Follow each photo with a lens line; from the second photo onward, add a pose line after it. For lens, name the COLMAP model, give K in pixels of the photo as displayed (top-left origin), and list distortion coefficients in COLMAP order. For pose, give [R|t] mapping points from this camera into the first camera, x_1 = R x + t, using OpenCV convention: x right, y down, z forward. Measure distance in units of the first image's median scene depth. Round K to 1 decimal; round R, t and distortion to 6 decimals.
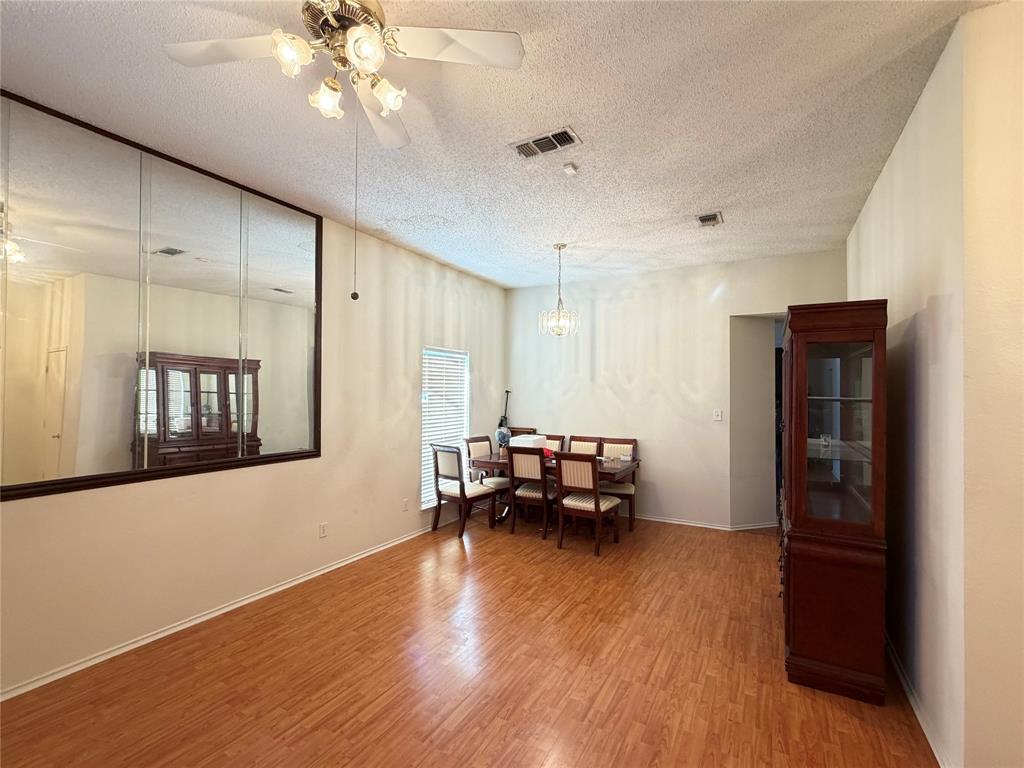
lens RADIAL K [[459.1, 0, 513.6], [0, 459.1, 388.2], [0, 0, 1]] dist [-0.001217, -0.001145]
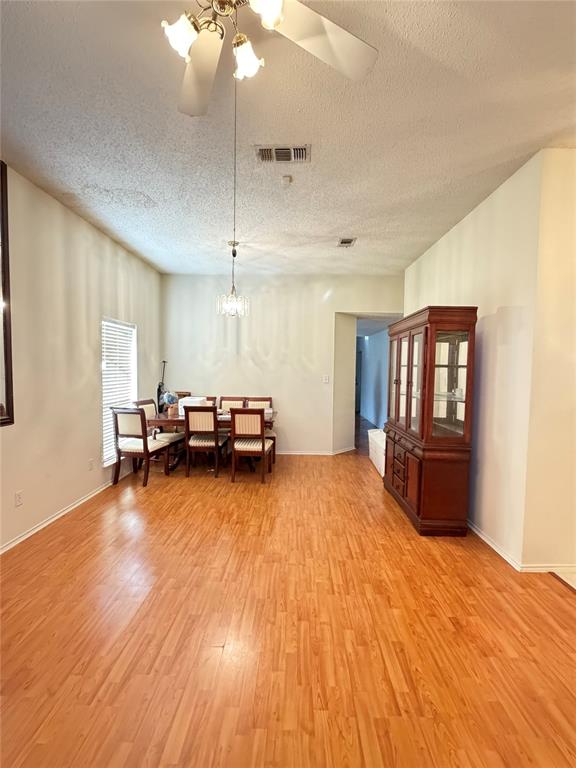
lens RADIAL K [[344.3, 0, 287.3], [0, 344.3, 385.6], [0, 0, 1]] dist [-0.001217, -0.001145]
pose [[0.883579, -0.017496, 0.467955, -0.224481], [-0.011684, 0.998167, 0.059381, 0.018557], [-0.468137, -0.057935, 0.881755, 0.093419]]
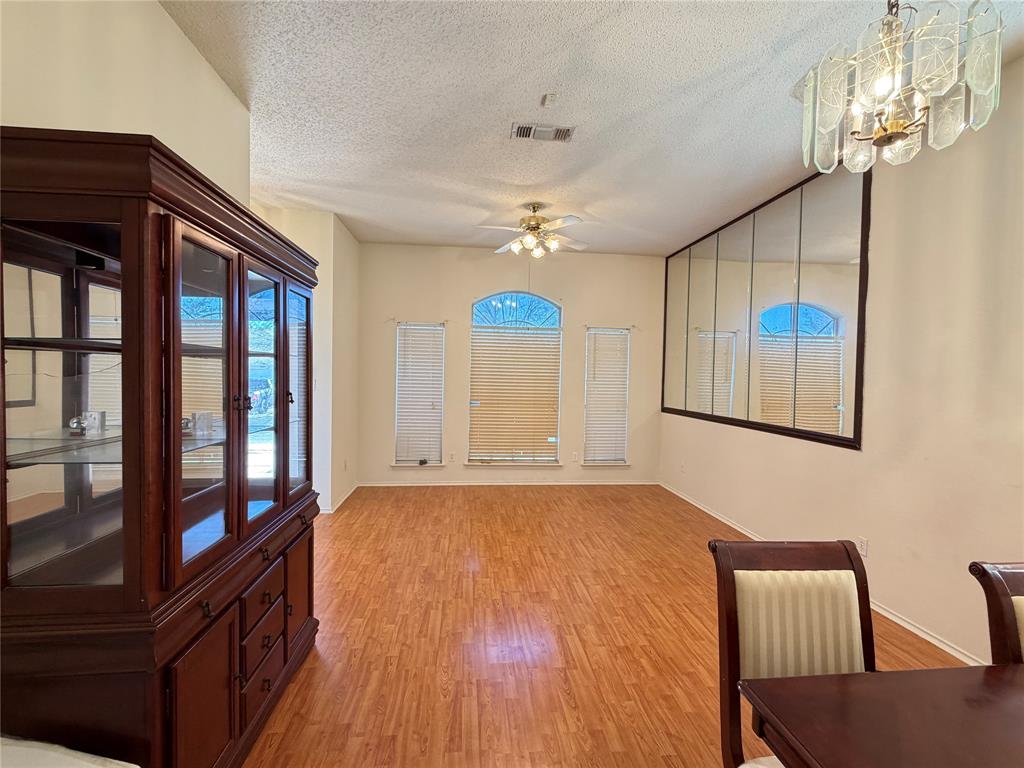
lens RADIAL K [[459.1, 0, 507.8], [0, 459.1, 384.3], [0, 0, 1]] dist [-0.001217, -0.001145]
pose [[-0.822476, -0.010902, -0.568695, 0.471858], [-0.022359, 0.999663, 0.013174, 0.034248], [0.568360, 0.023551, -0.822443, 1.164022]]
